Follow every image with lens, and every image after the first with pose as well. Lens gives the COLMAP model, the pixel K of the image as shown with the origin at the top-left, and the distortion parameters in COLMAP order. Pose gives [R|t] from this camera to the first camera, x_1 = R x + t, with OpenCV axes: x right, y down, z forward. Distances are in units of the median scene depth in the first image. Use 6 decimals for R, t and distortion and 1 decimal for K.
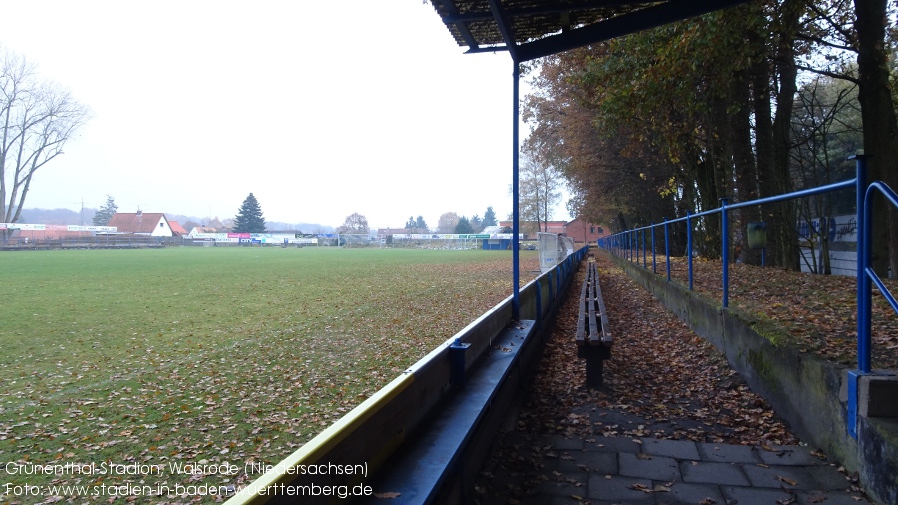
lens RADIAL K [[625.4, 0, 449.0], [0, 625.4, 252.5], [0, 0, 1]] dist [0.002059, 0.000343]
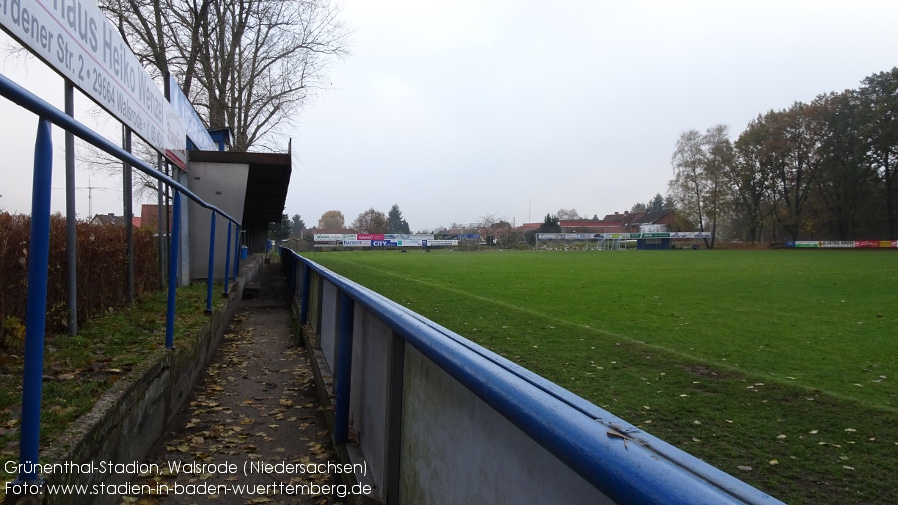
lens RADIAL K [[625.4, 0, 449.0], [0, 625.4, 252.5], [0, 0, 1]] dist [0.002059, 0.000343]
pose [[0.887579, -0.020064, 0.460218, -0.595338], [0.021189, 0.999772, 0.002721, -0.008132], [-0.460168, 0.007337, 0.887802, 0.282374]]
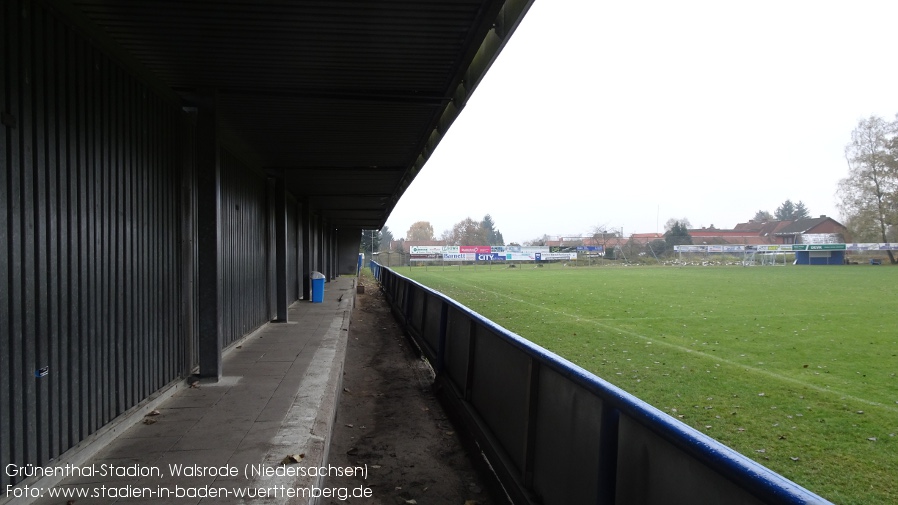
lens RADIAL K [[625.4, 0, 449.0], [0, 625.4, 252.5], [0, 0, 1]] dist [0.002059, 0.000343]
pose [[0.940609, -0.010929, 0.339317, -0.572693], [0.018390, 0.999654, -0.018781, -0.012196], [-0.338995, 0.023905, 0.940485, 0.405723]]
